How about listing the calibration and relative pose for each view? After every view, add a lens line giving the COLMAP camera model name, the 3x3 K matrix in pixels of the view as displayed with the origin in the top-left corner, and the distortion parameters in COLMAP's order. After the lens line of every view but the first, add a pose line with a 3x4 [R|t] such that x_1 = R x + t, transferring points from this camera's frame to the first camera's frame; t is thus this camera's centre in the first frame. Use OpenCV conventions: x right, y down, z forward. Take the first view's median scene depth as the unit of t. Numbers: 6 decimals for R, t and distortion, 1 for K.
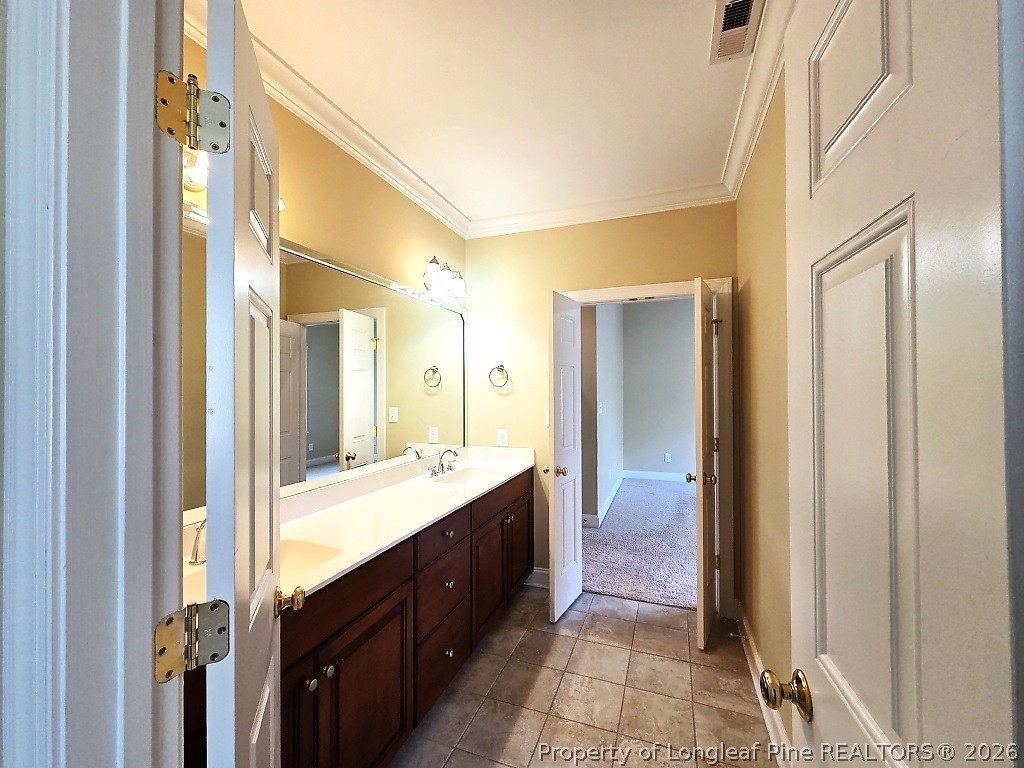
lens RADIAL K [[421.5, 0, 514.4], [0, 421.5, 384.5], [0, 0, 1]] dist [0.006355, -0.002738]
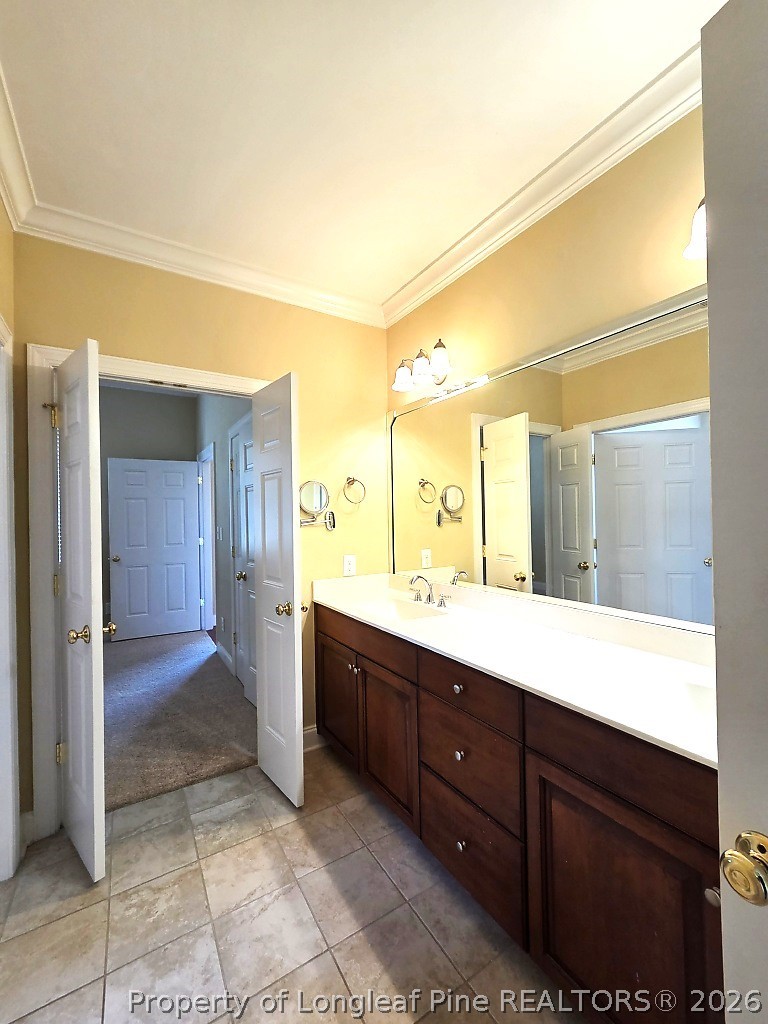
lens RADIAL K [[421.5, 0, 387.7], [0, 421.5, 510.3], [0, 0, 1]] dist [0.006355, -0.002738]
pose [[-0.603418, 0.018520, -0.797210, 0.573925], [0.022472, 0.999728, 0.006215, 0.027740], [0.797108, -0.014165, -0.603670, 1.498824]]
